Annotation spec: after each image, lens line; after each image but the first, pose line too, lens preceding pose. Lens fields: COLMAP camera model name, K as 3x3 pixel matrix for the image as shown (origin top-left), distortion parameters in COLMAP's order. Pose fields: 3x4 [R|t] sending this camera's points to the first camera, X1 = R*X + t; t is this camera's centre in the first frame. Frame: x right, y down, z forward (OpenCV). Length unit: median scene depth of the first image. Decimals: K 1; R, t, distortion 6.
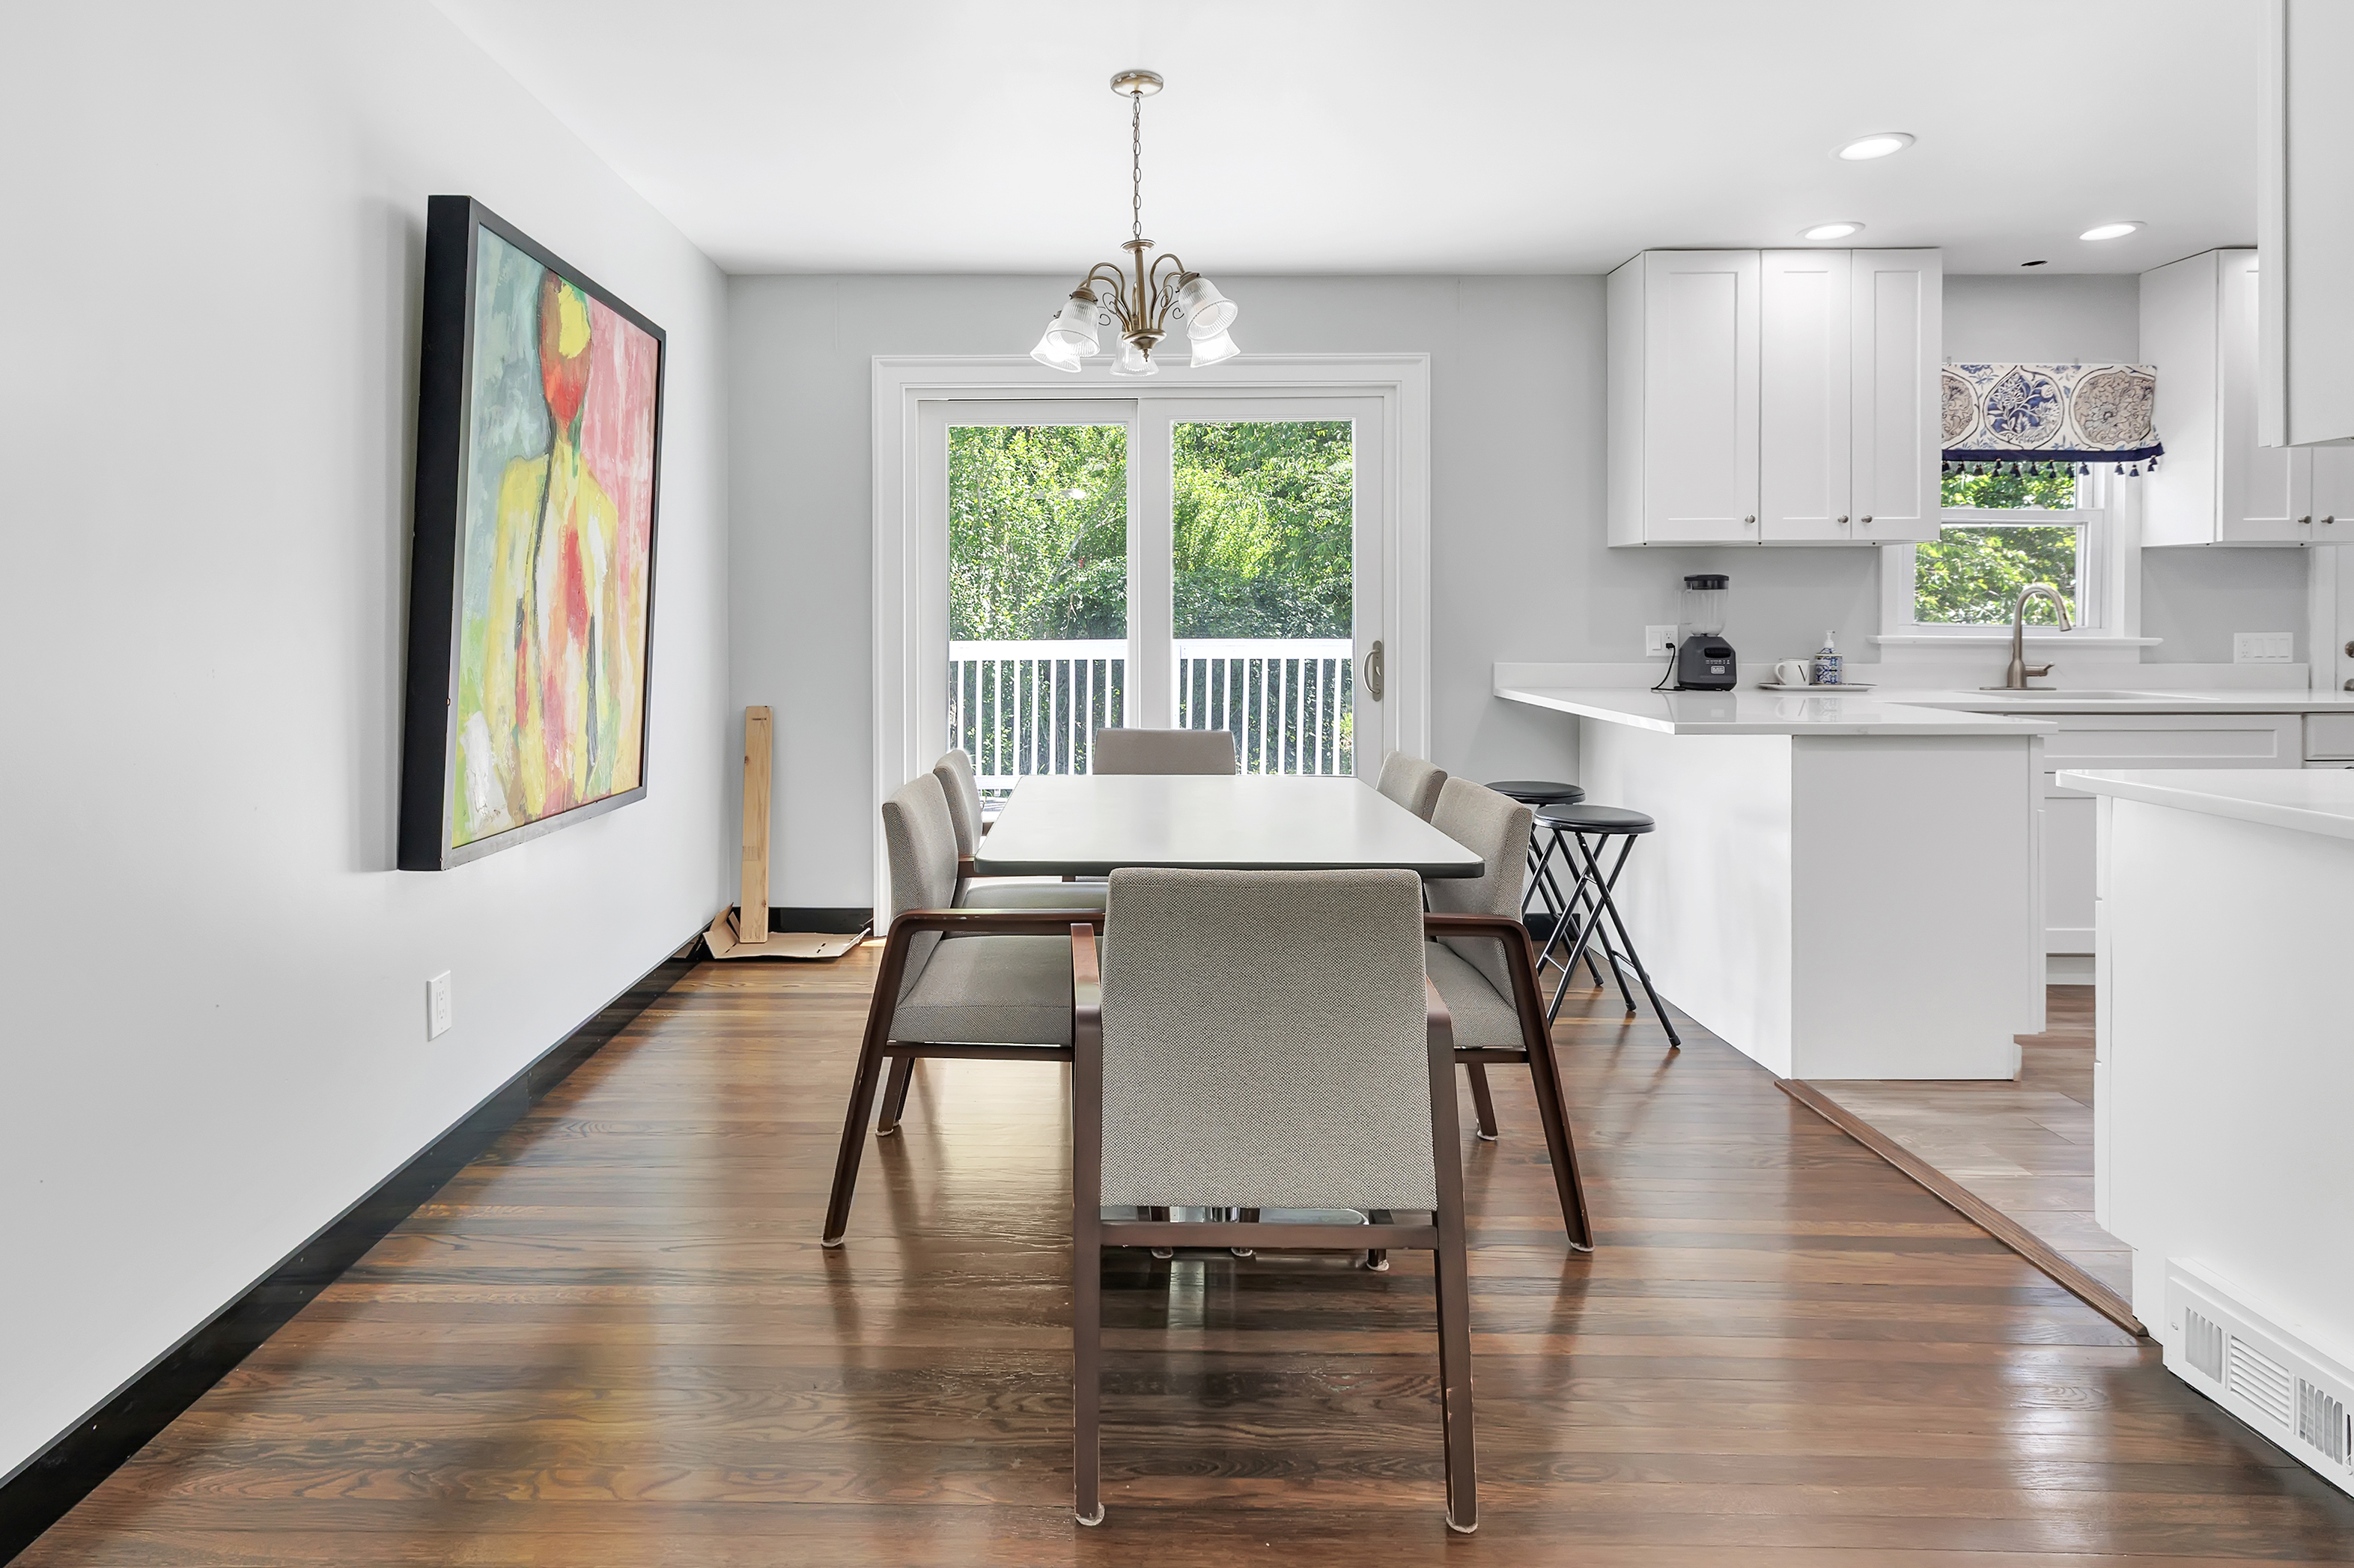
lens RADIAL K [[1188.1, 0, 1102.2], [0, 1188.1, 624.7], [0, 0, 1]] dist [-0.020817, 0.006515]
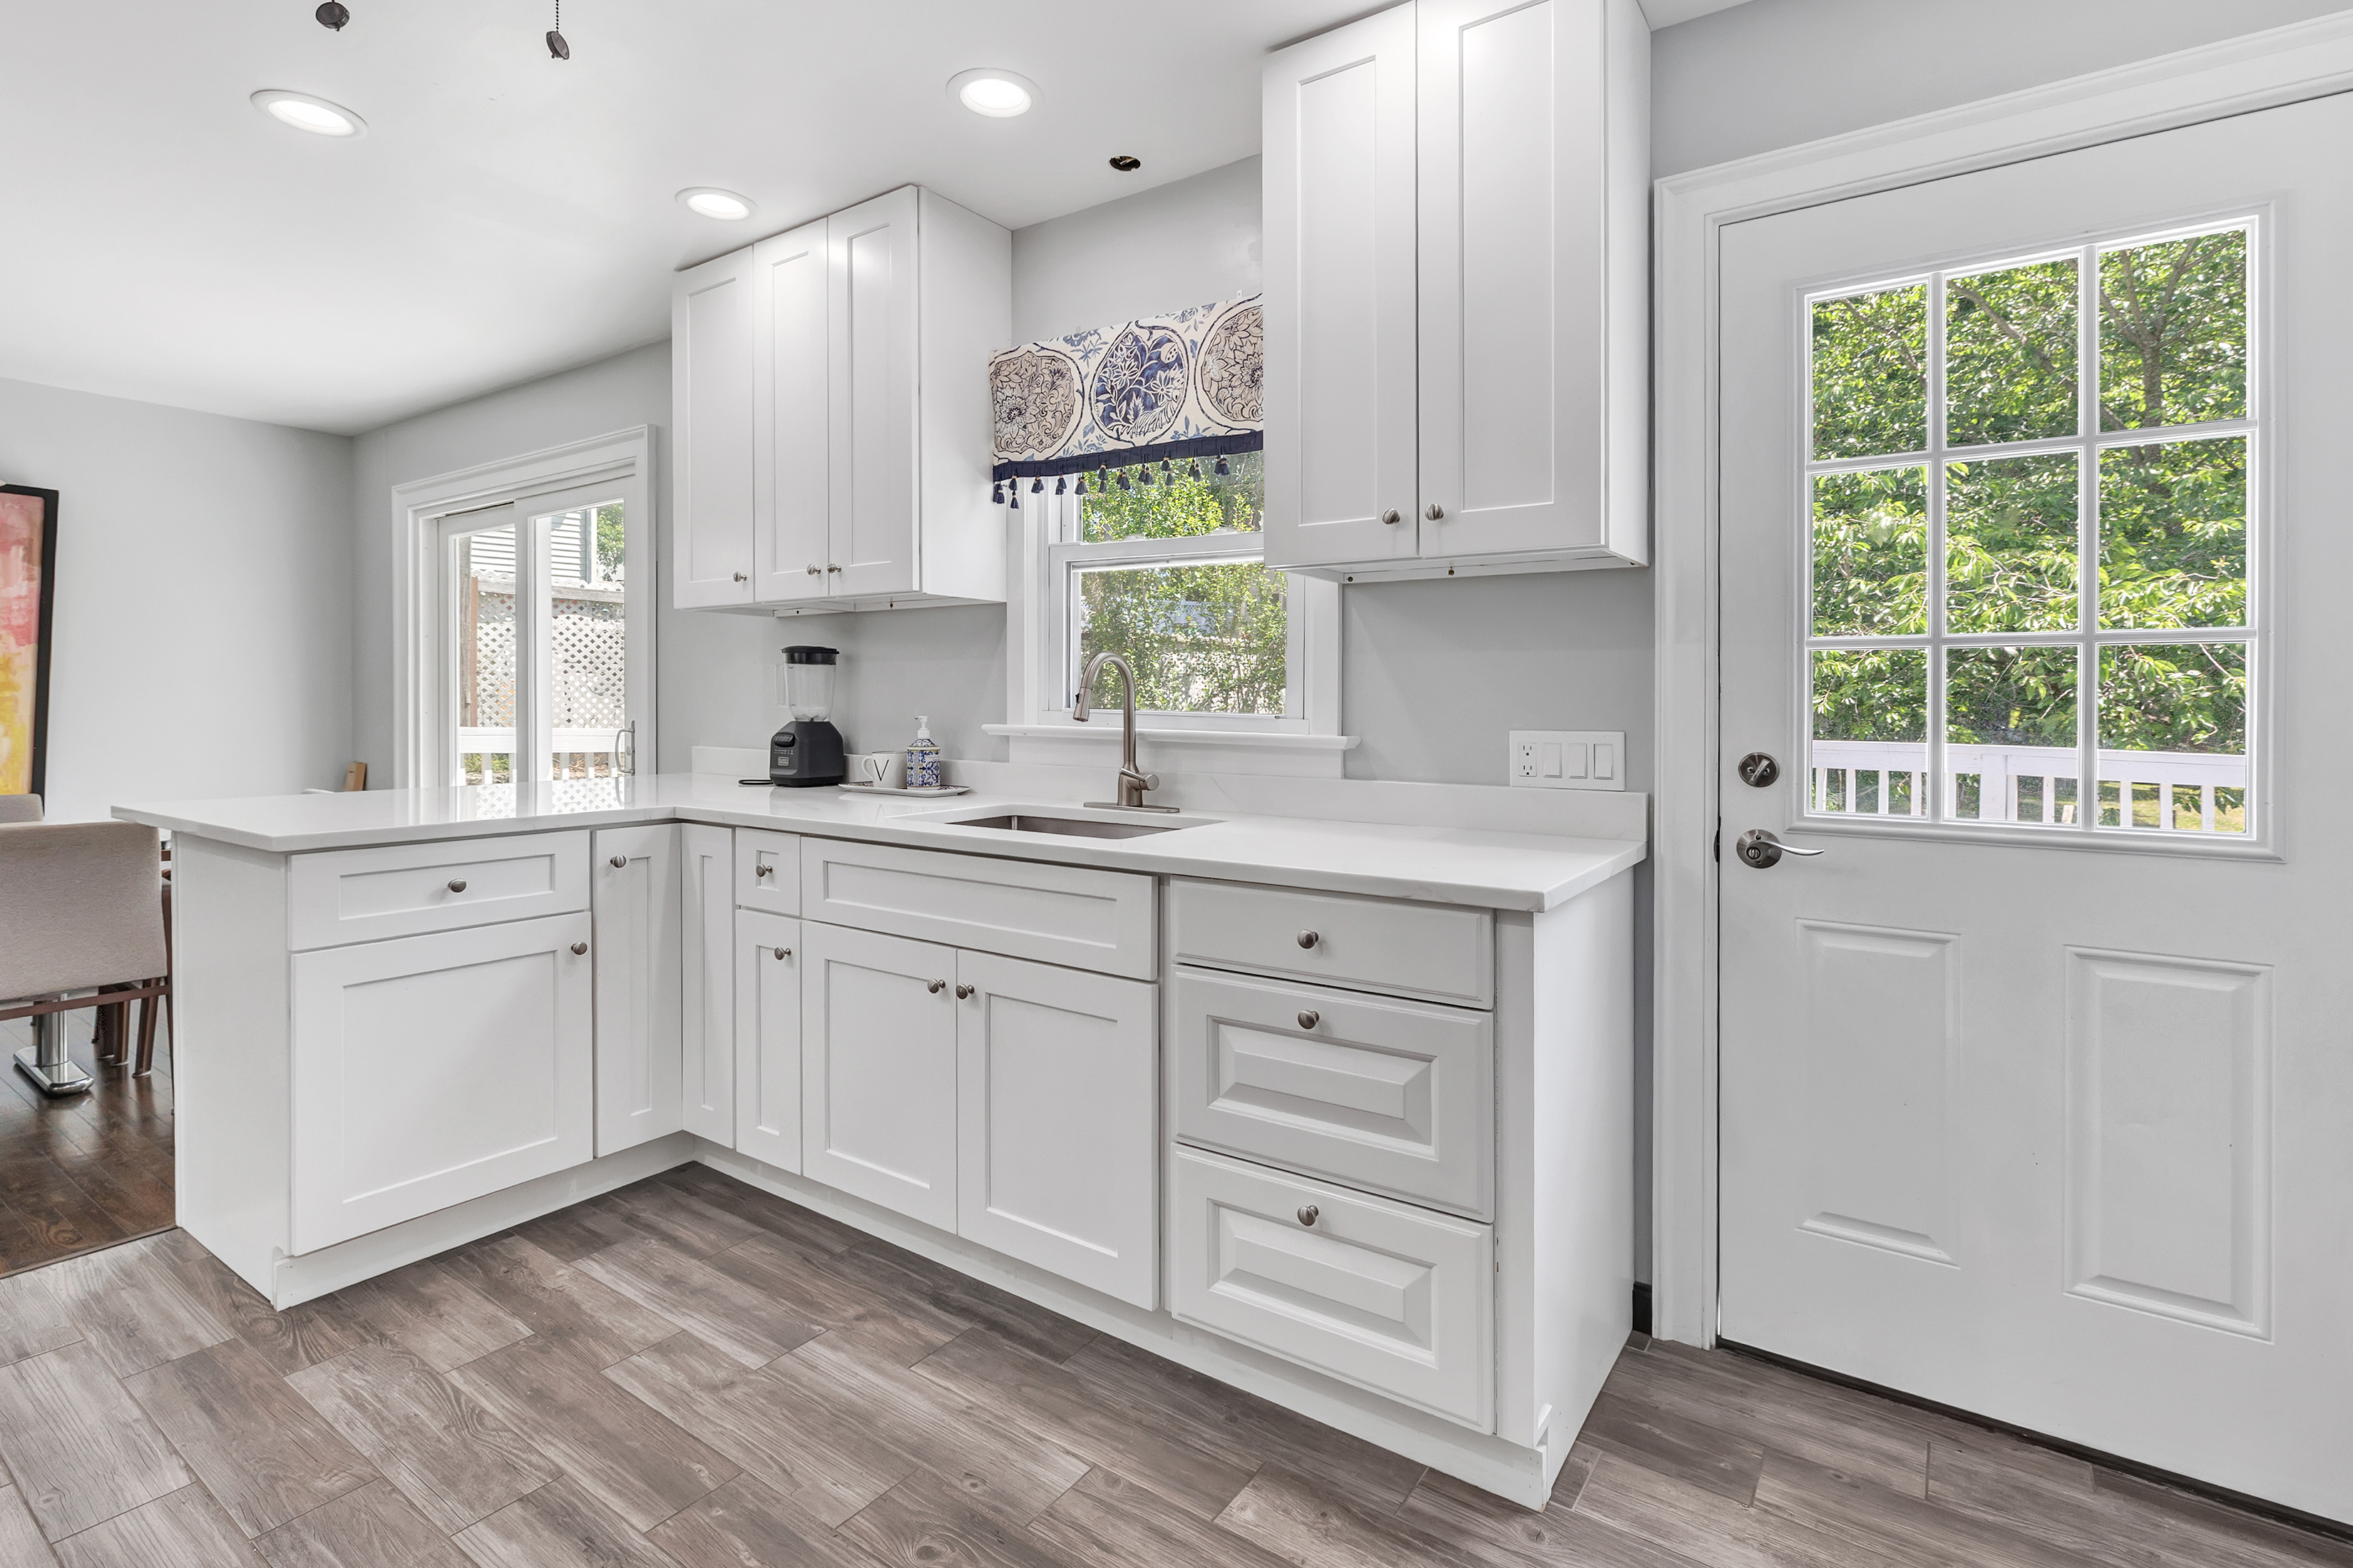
lens RADIAL K [[1083.6, 0, 1276.6], [0, 1083.6, 714.9], [0, 0, 1]] dist [-0.002272, 0.001110]
pose [[0.837028, 0.013398, -0.546997, 1.299384], [-0.012894, 0.999906, 0.004761, -0.002122], [0.547009, 0.003068, 0.837121, 0.583247]]
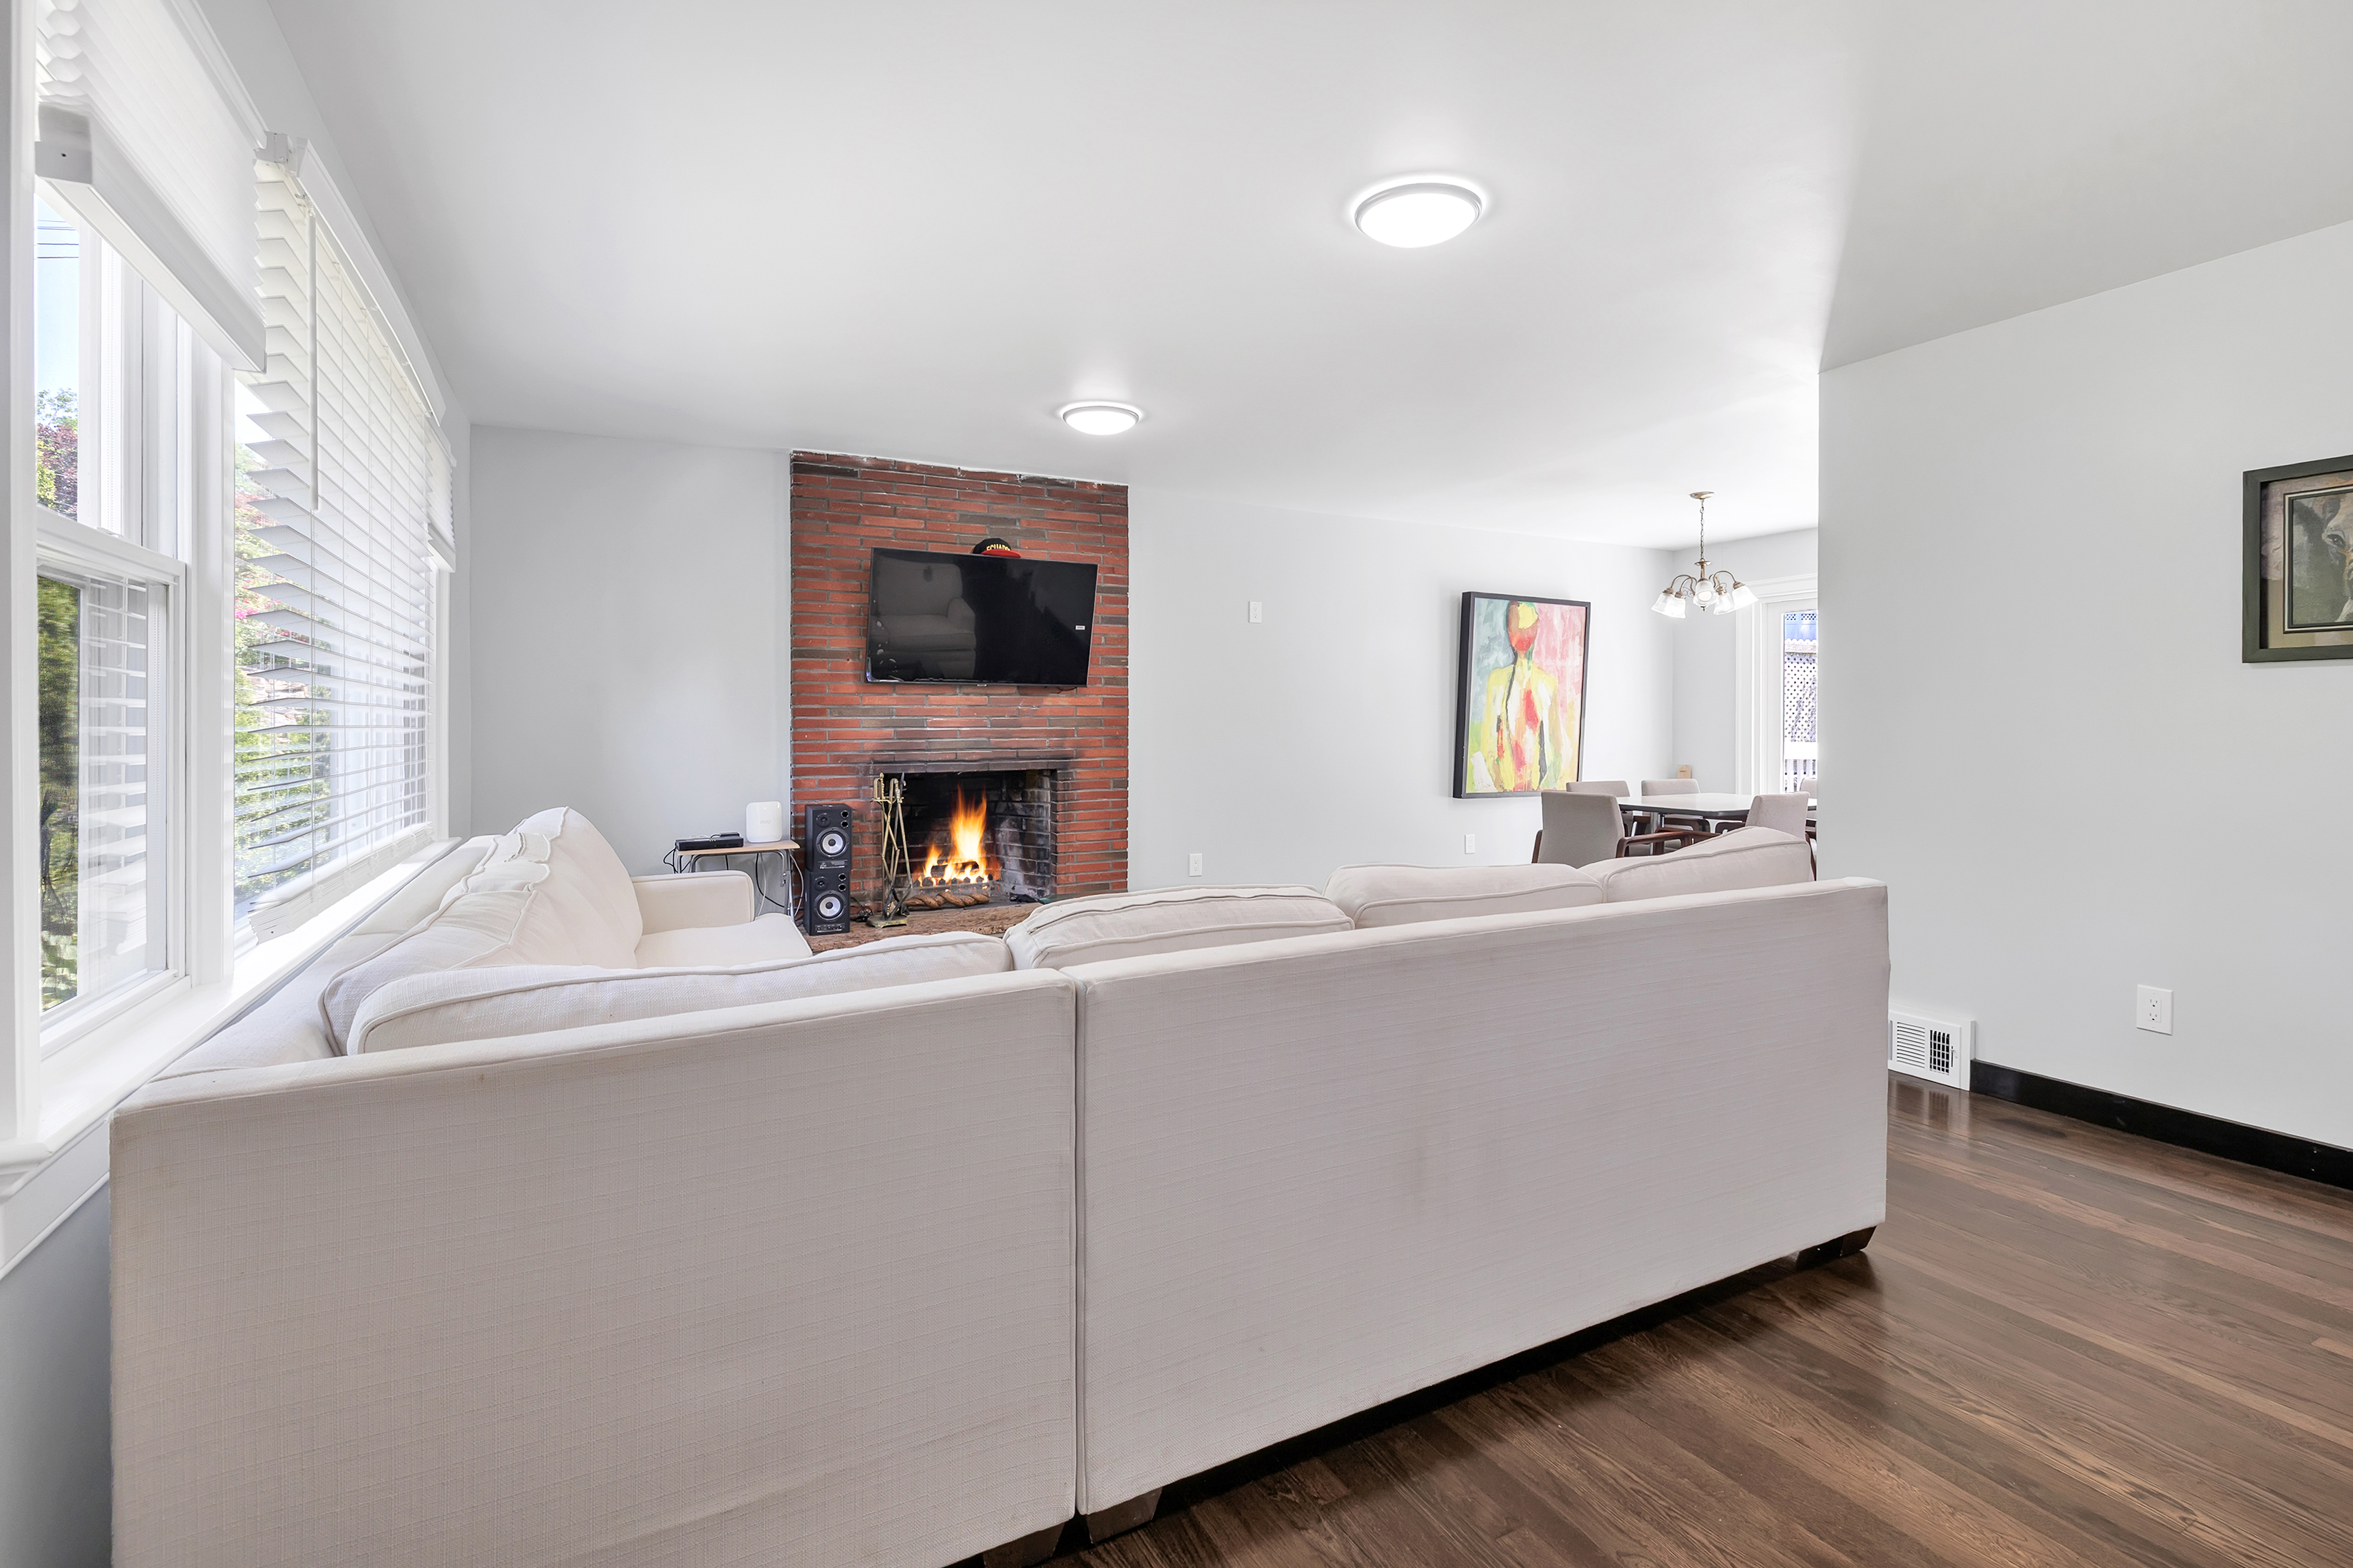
lens RADIAL K [[1083.6, 0, 1208.3], [0, 1083.6, 728.9], [0, 0, 1]] dist [-0.002272, 0.001110]
pose [[0.476795, 0.004819, -0.879001, 0.976391], [-0.002788, 0.999988, 0.003970, 0.002472], [0.879010, 0.000558, 0.476803, -0.591858]]
